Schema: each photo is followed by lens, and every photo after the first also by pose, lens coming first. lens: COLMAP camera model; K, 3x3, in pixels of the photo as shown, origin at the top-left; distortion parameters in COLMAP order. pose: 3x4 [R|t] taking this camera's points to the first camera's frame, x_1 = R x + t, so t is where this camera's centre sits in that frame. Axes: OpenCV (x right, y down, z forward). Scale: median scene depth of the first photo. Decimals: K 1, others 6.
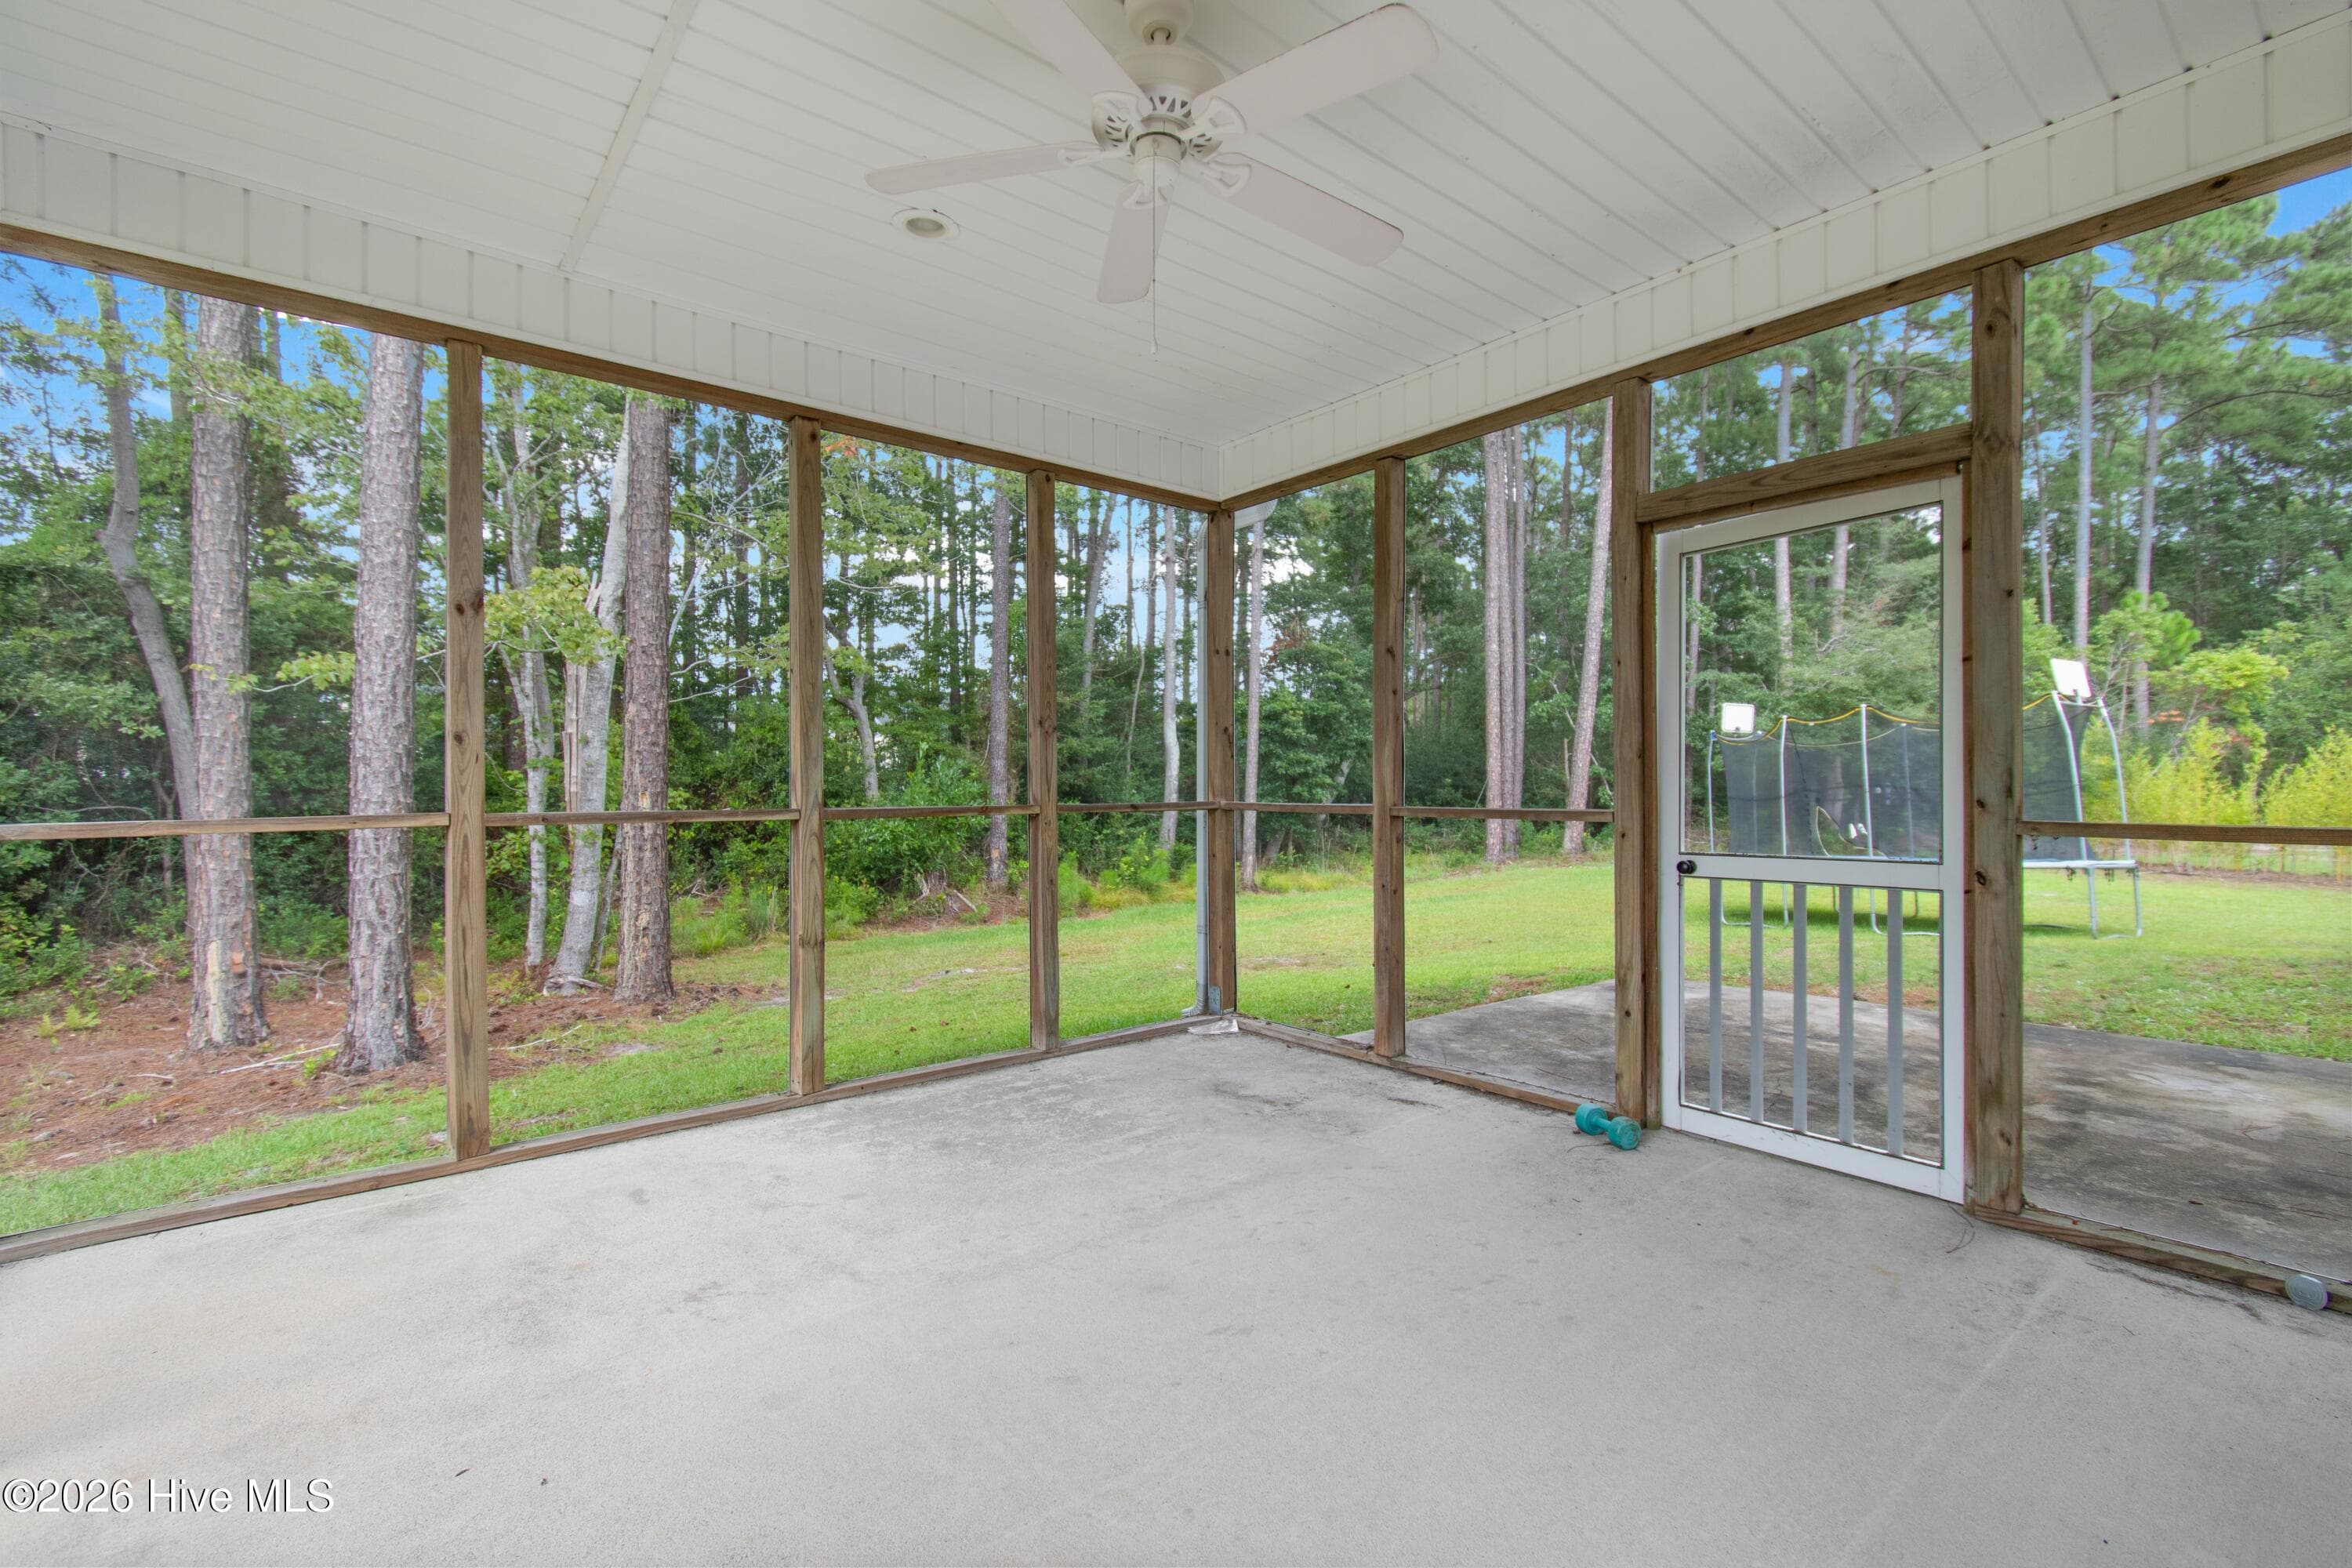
lens RADIAL K [[1043.7, 0, 1176.0], [0, 1043.7, 784.0], [0, 0, 1]] dist [0.004131, 0.000158]
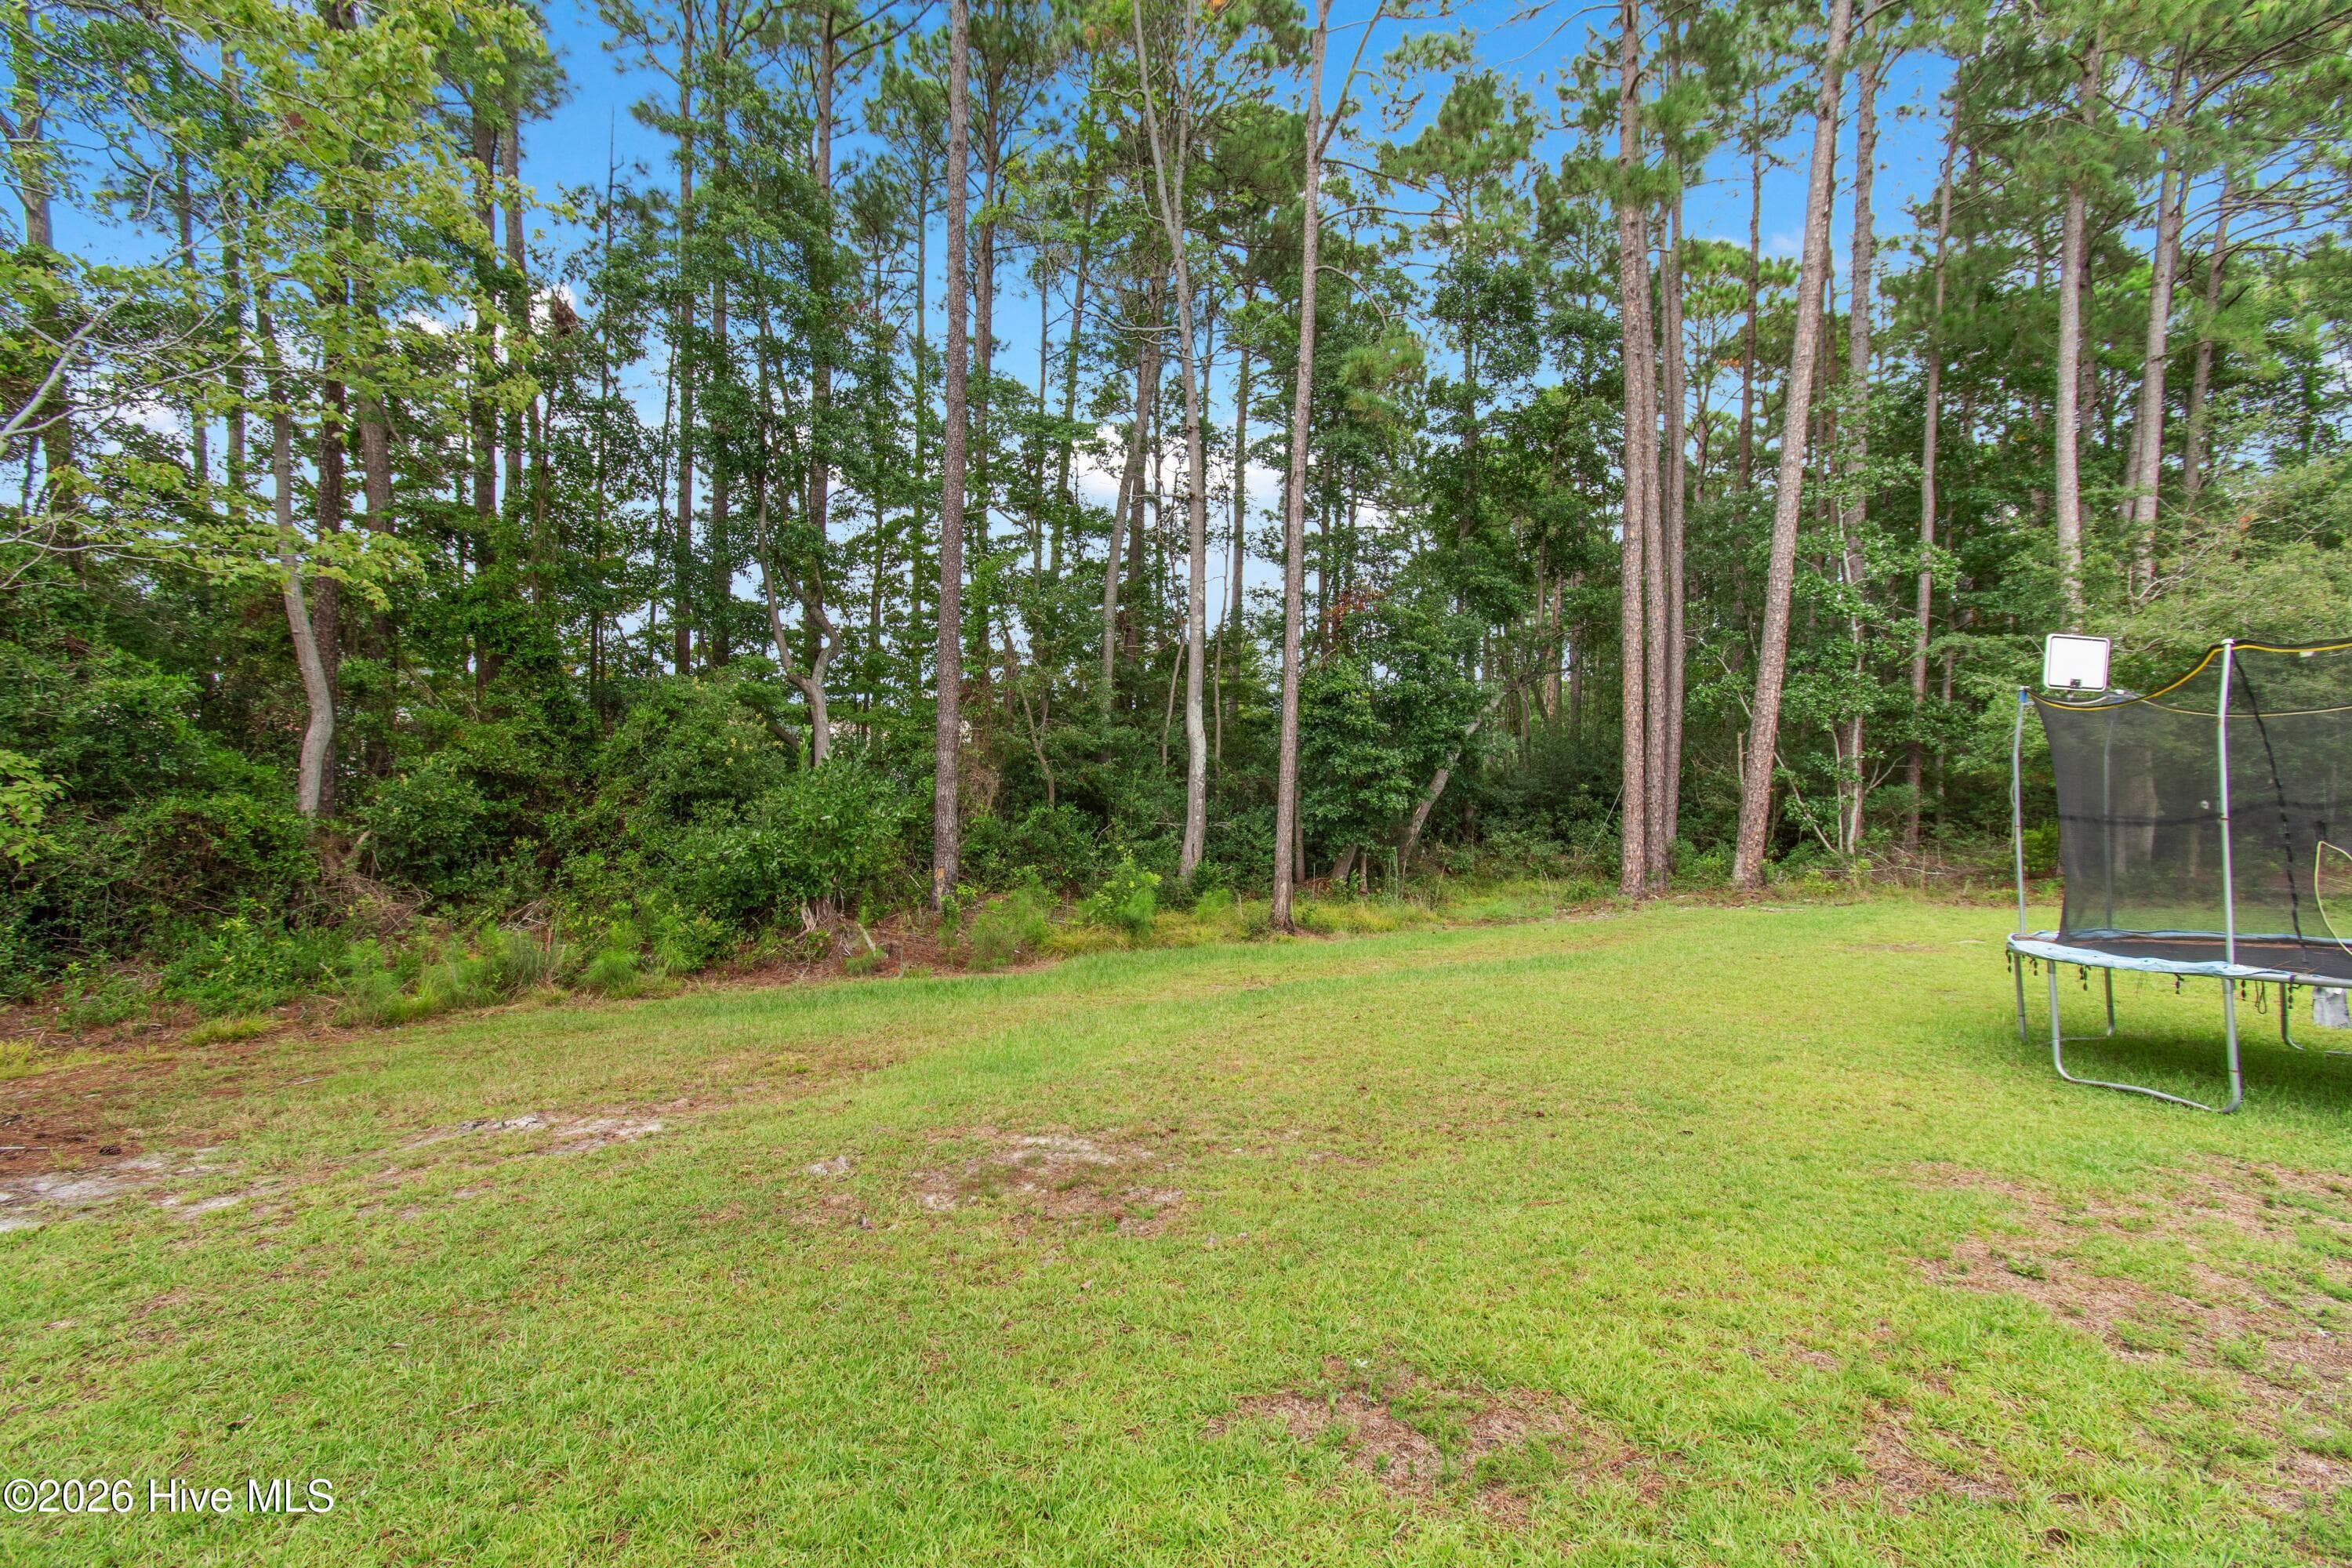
lens RADIAL K [[1049.1, 0, 1176.0], [0, 1049.1, 784.0], [0, 0, 1]] dist [-0.000286, -0.000650]
pose [[0.990081, 0.010020, -0.140137, 0.334503], [-0.010686, 0.999935, -0.004000, 0.007032], [0.140087, 0.005457, 0.990124, 0.835118]]
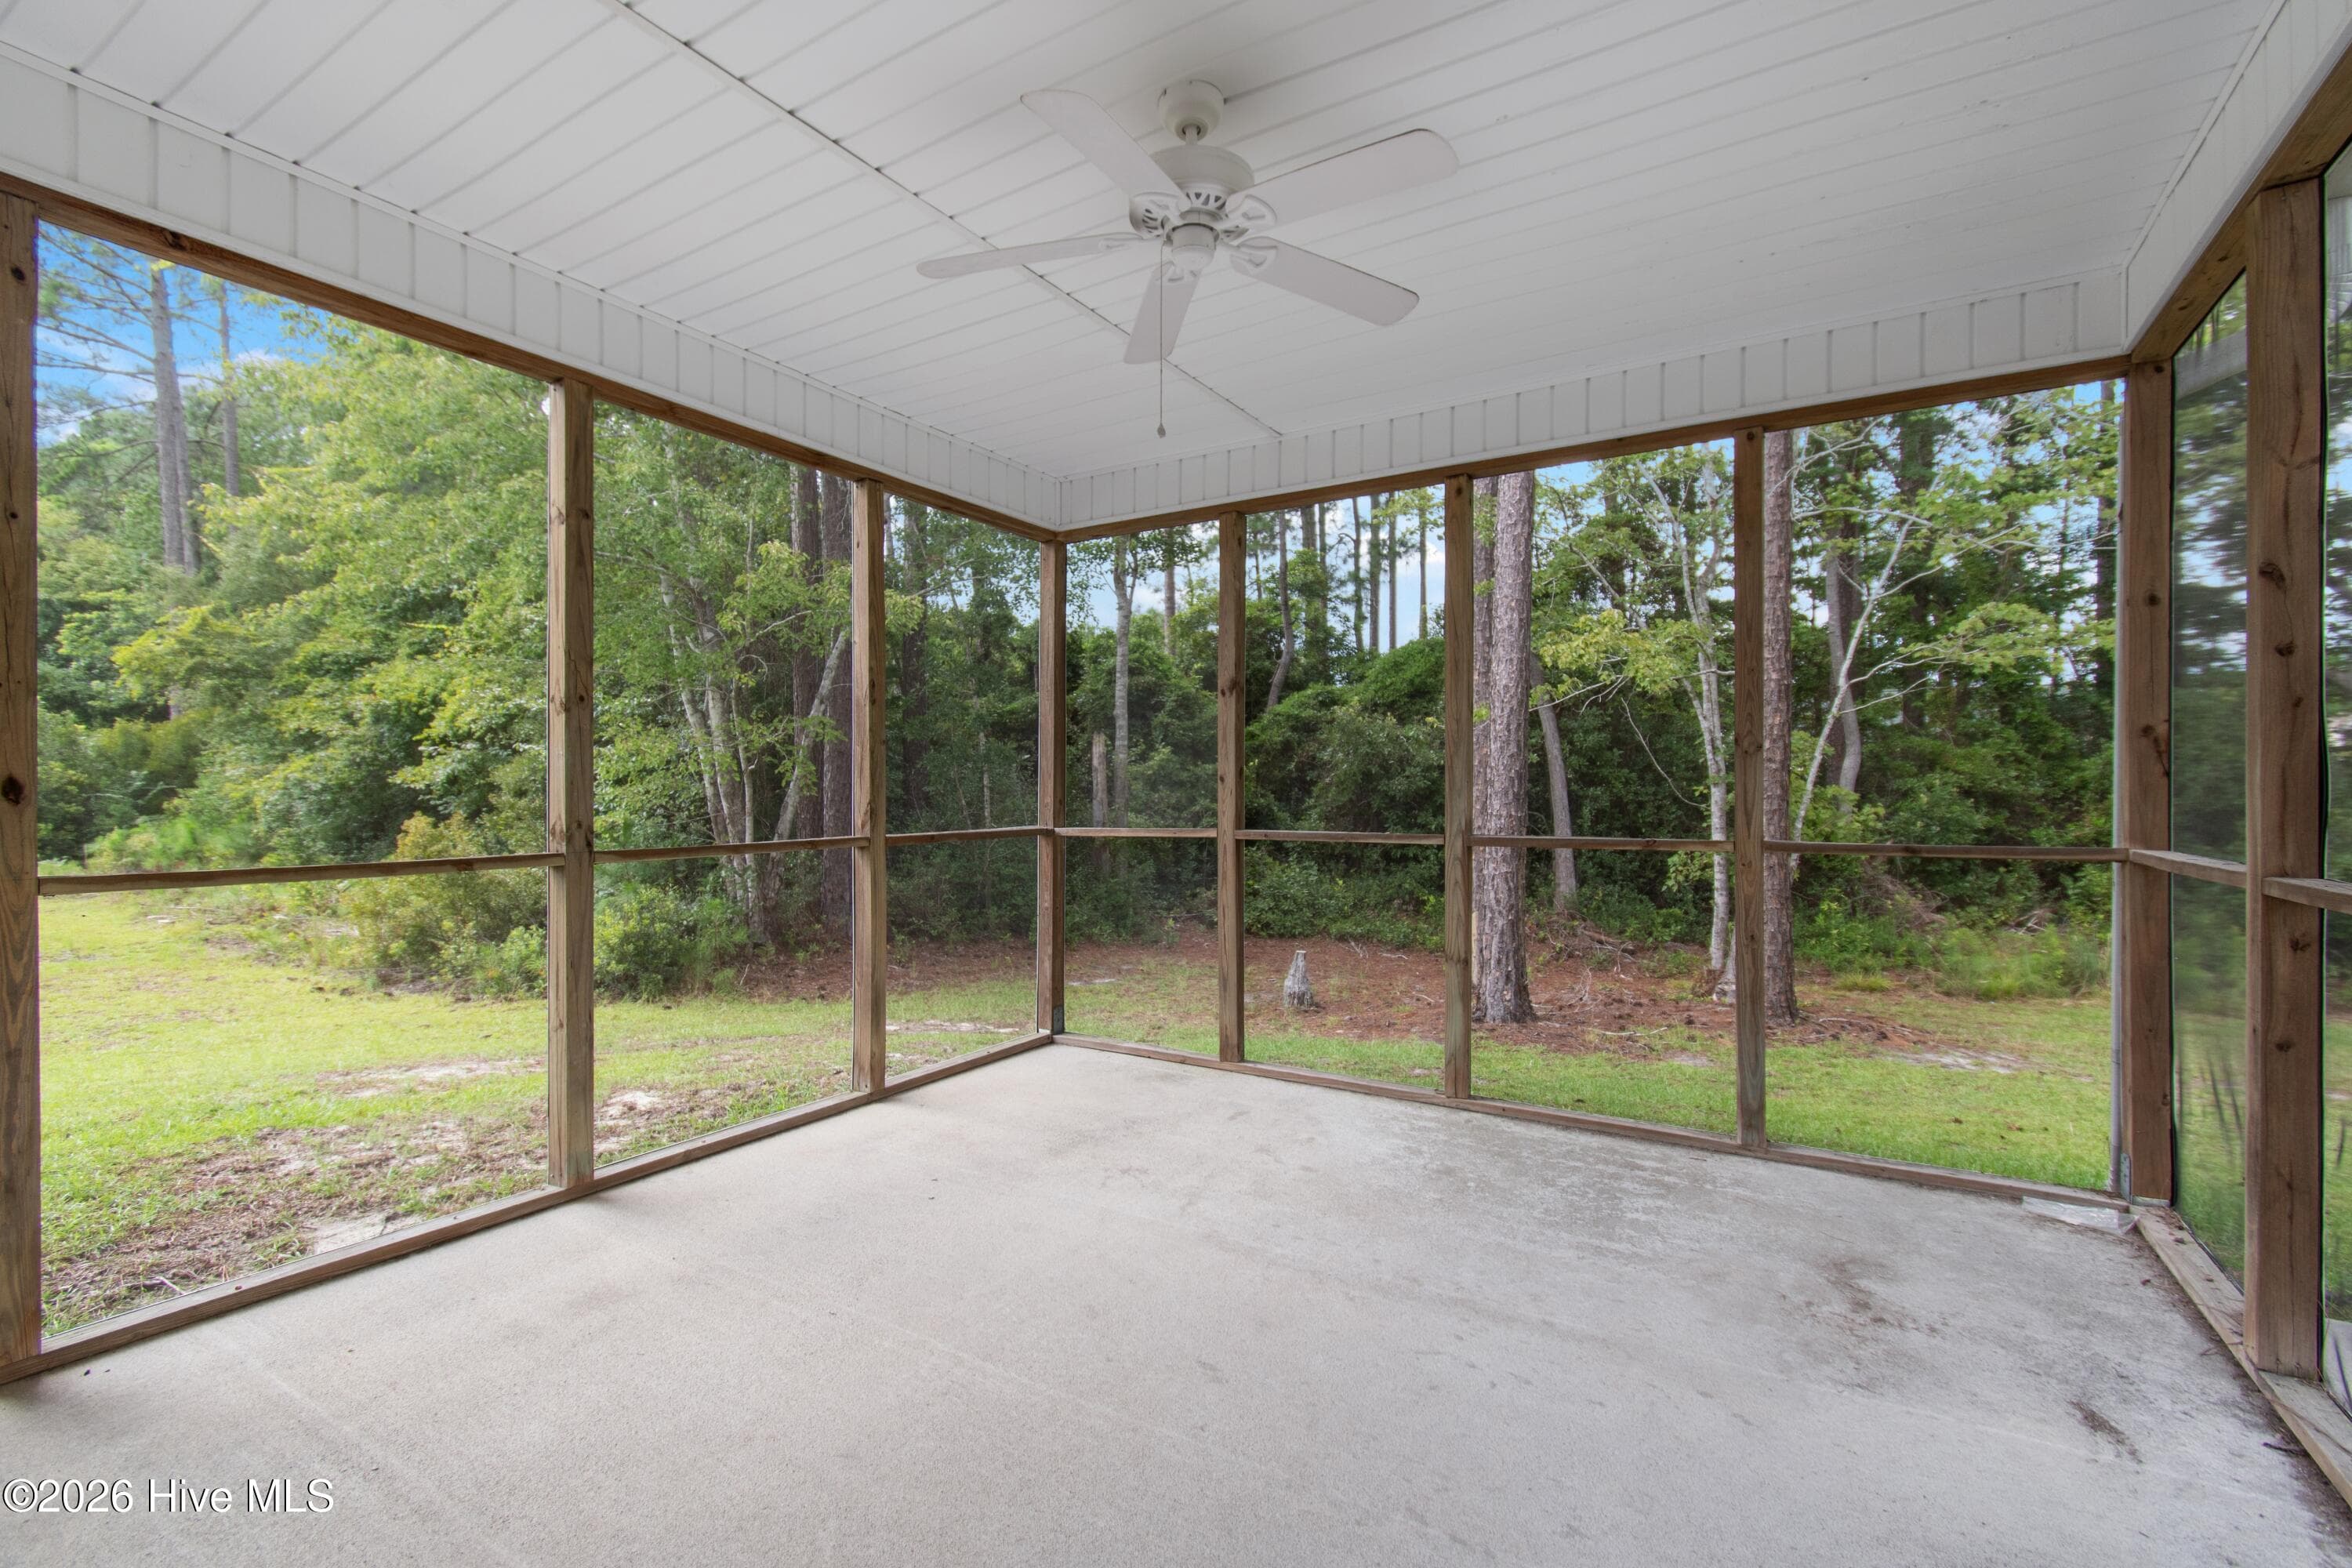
lens RADIAL K [[1049.1, 0, 1176.0], [0, 1049.1, 784.0], [0, 0, 1]] dist [-0.000286, -0.000650]
pose [[0.316417, -0.005782, -0.948602, 0.339069], [-0.000530, 0.999980, -0.006272, -0.012733], [0.948620, 0.002487, 0.316408, 0.217685]]
